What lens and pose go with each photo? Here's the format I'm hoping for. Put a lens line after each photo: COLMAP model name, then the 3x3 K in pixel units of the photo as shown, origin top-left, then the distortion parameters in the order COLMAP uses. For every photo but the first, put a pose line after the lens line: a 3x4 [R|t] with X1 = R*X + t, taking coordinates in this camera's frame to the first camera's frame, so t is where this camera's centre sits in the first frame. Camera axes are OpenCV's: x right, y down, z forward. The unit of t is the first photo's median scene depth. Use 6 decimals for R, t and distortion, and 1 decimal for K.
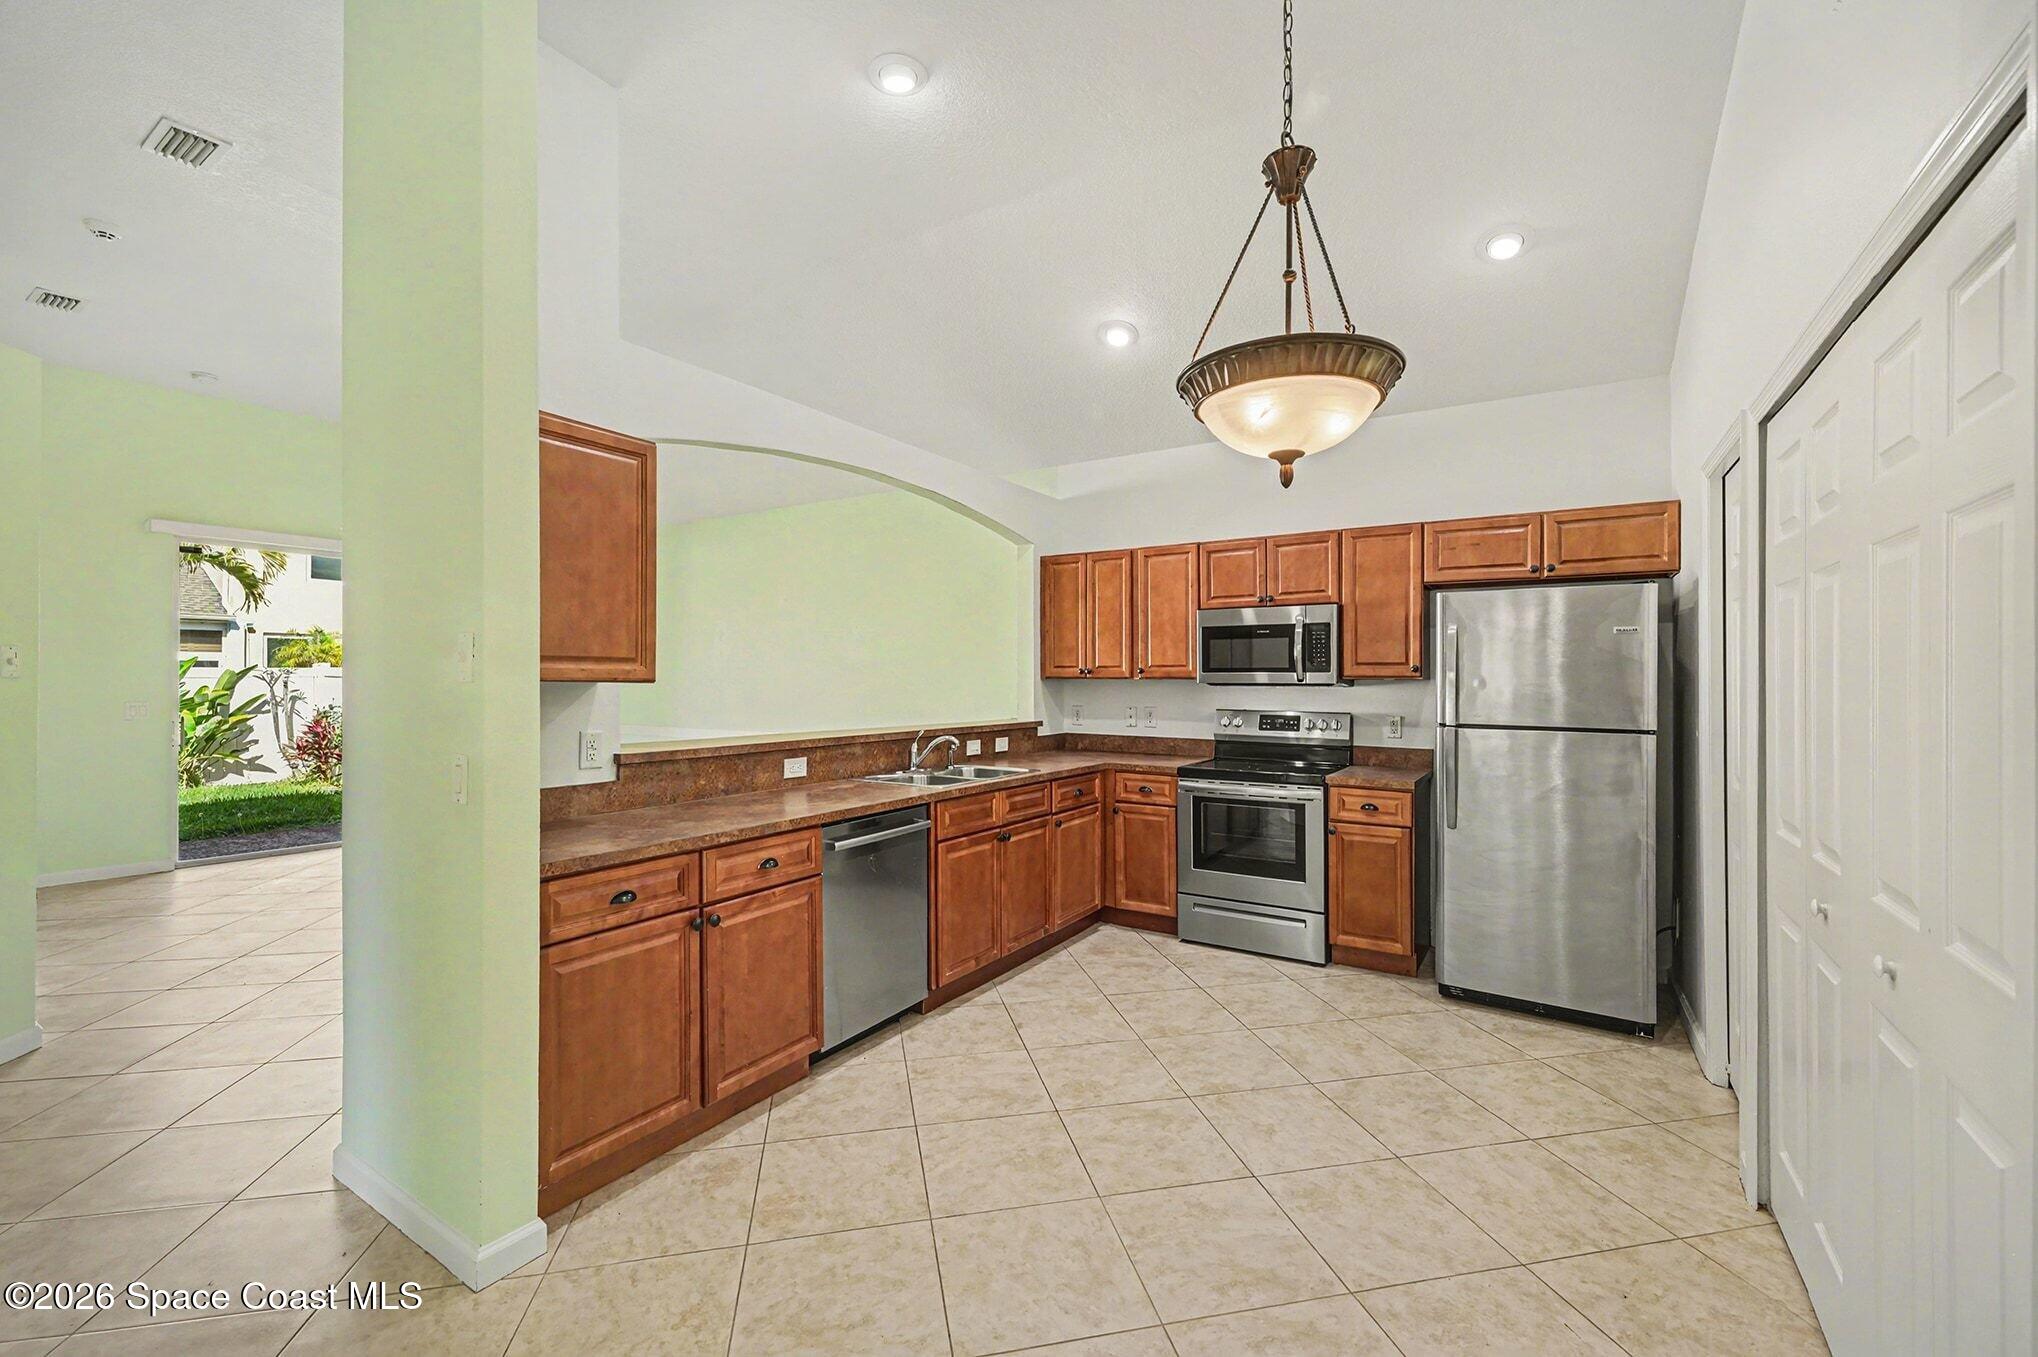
lens RADIAL K [[816.3, 0, 1009.6], [0, 816.3, 678.3], [0, 0, 1]] dist [-0.001080, -0.000203]
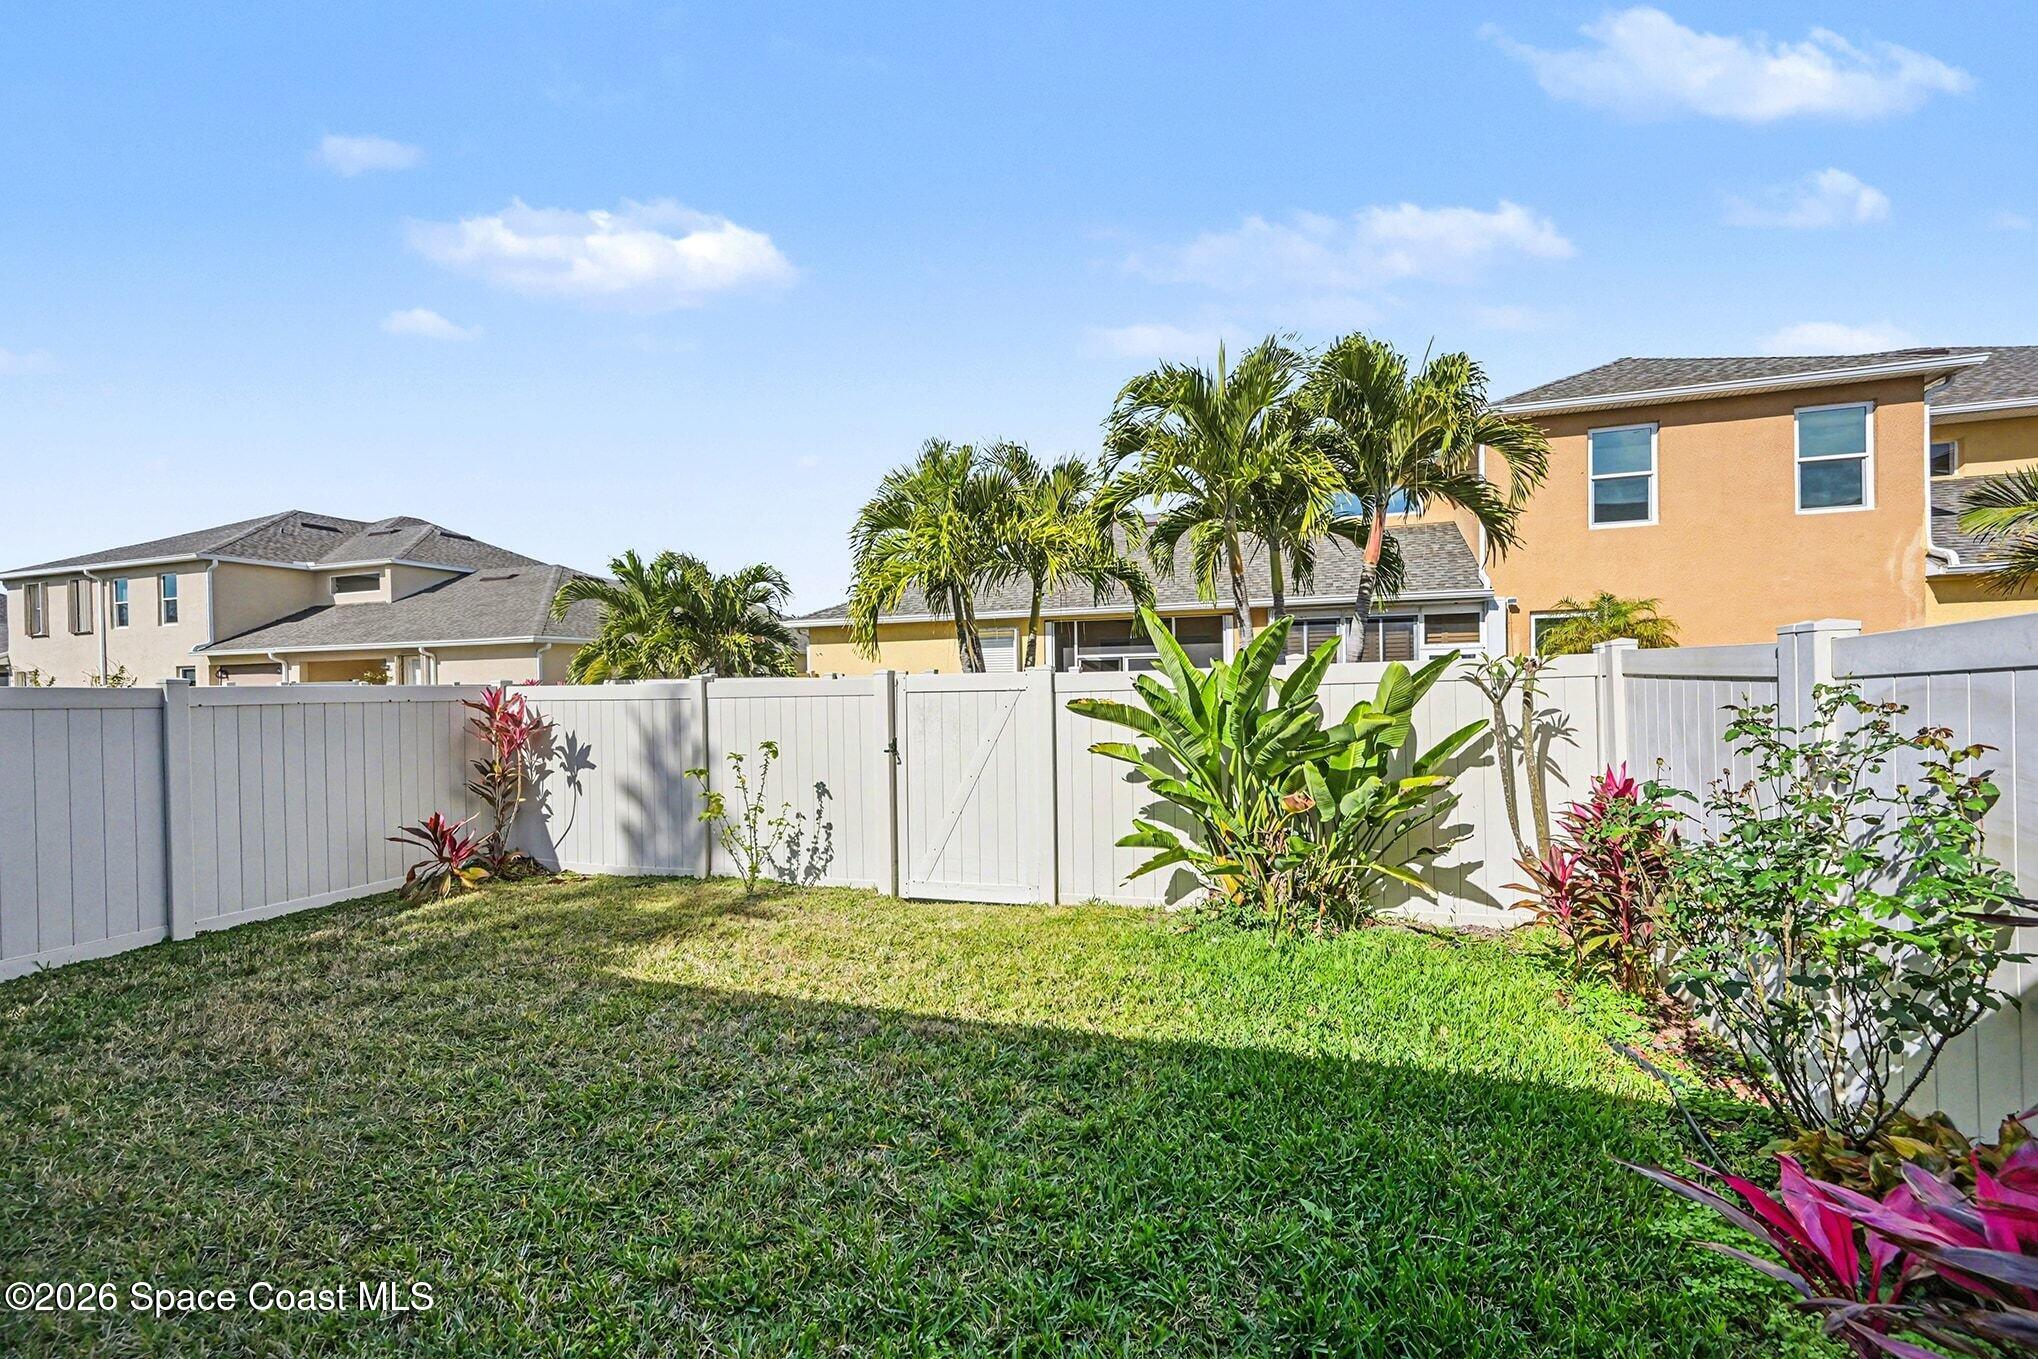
lens RADIAL K [[816.3, 0, 1009.6], [0, 816.3, 679.3], [0, 0, 1]] dist [-0.001080, -0.000203]
pose [[0.226309, -0.009106, -0.974013, -1.259371], [0.022944, 0.999729, -0.004015, -0.012988], [0.973785, -0.021439, 0.226456, 1.507737]]
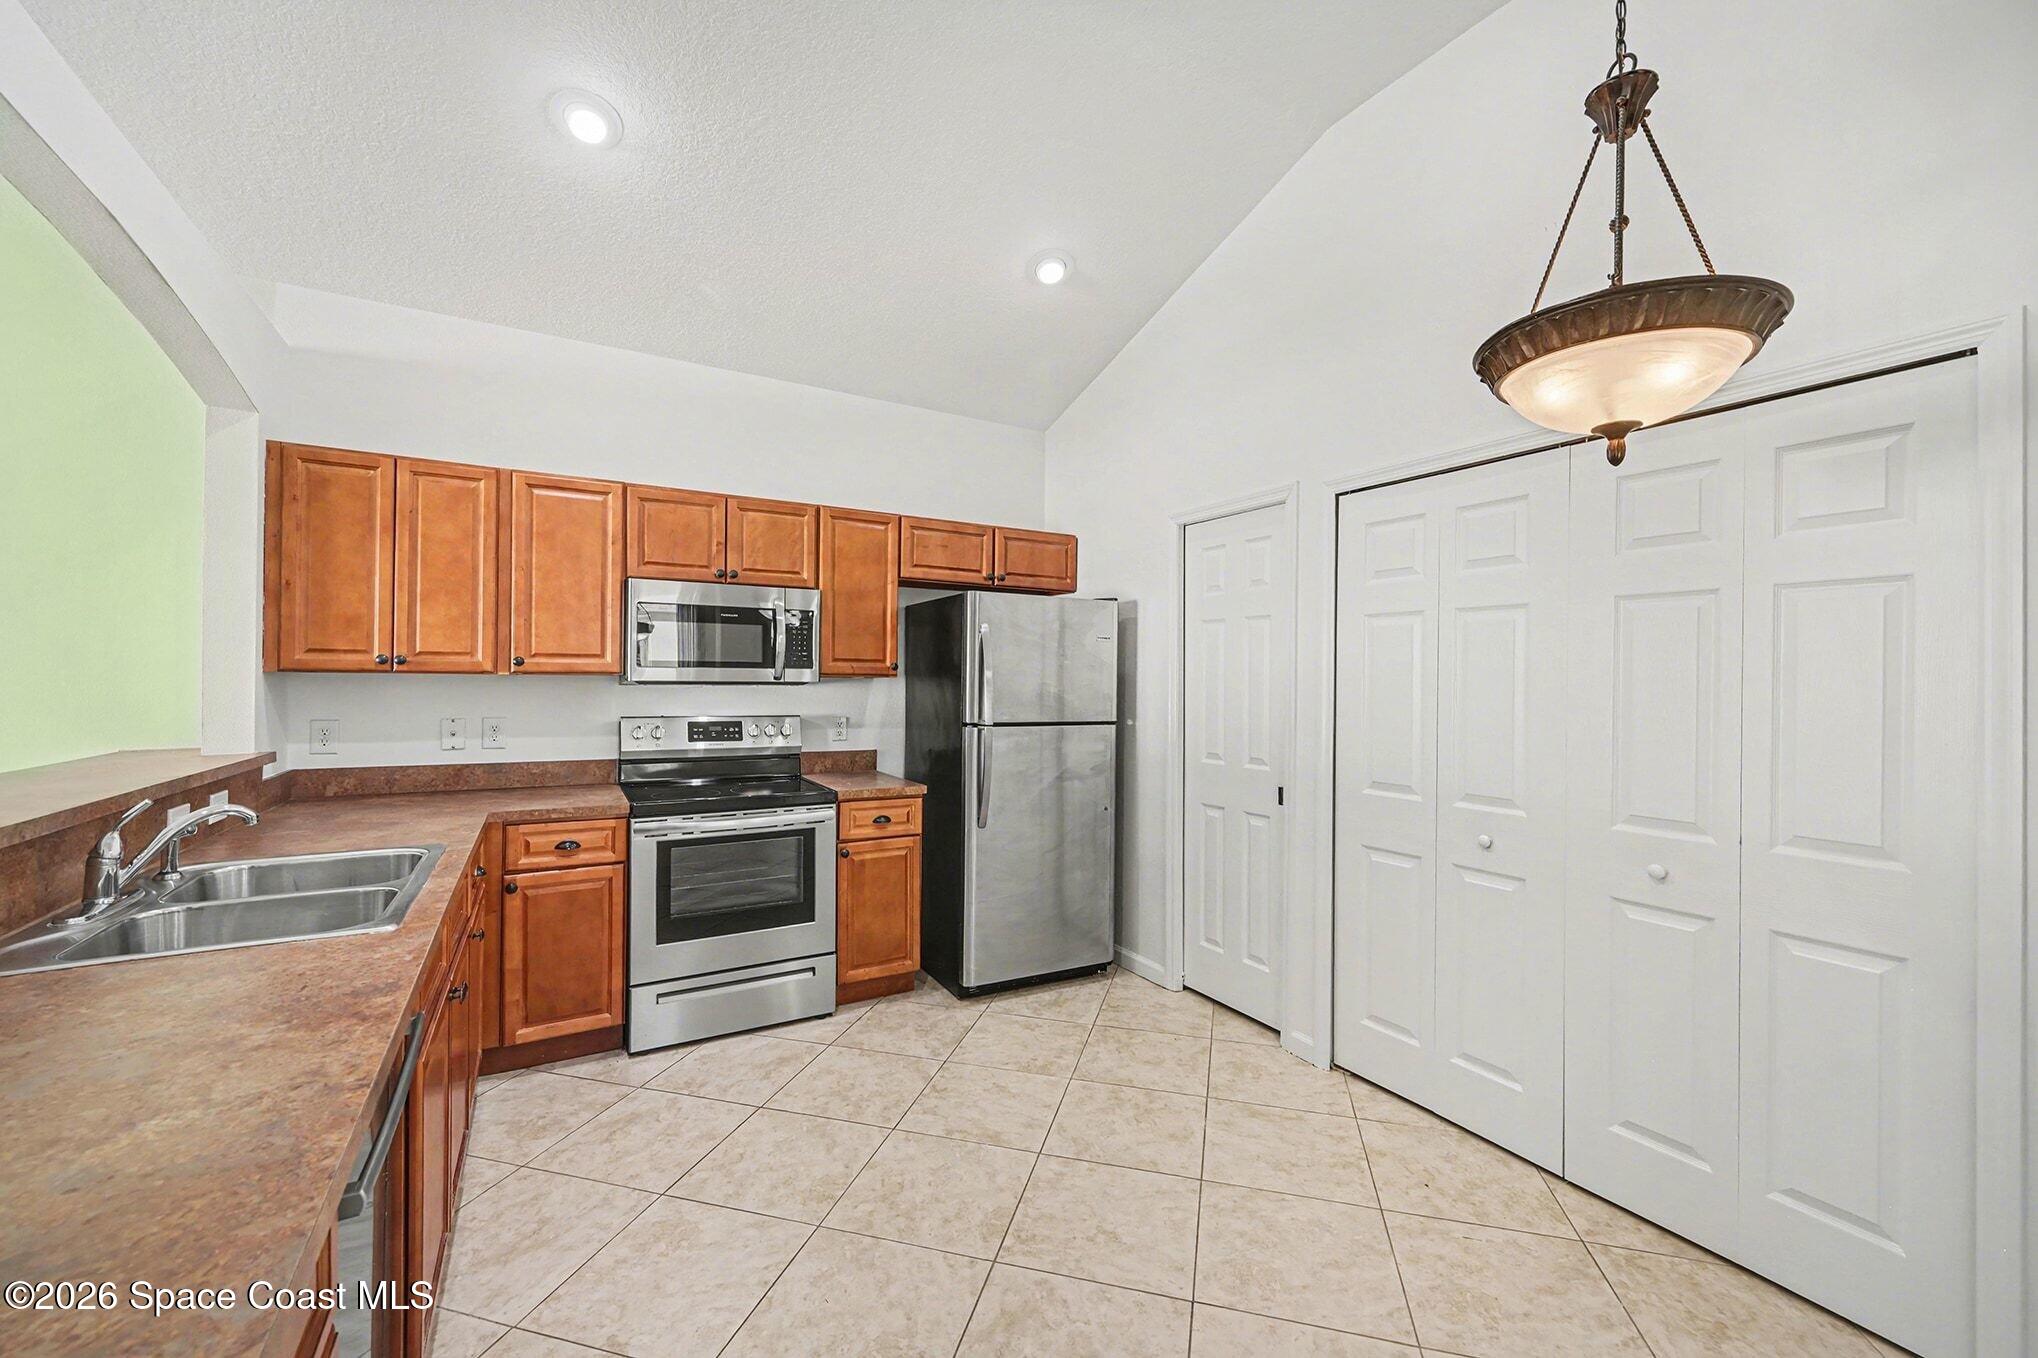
lens RADIAL K [[791.5, 0, 1104.1], [0, 791.5, 676.8], [0, 0, 1]] dist [-0.001265, -0.000134]
pose [[0.455712, 0.006540, 0.890103, -0.206543], [-0.009166, 0.999954, -0.002654, 0.000417], [-0.890080, -0.006949, 0.455751, 0.347458]]
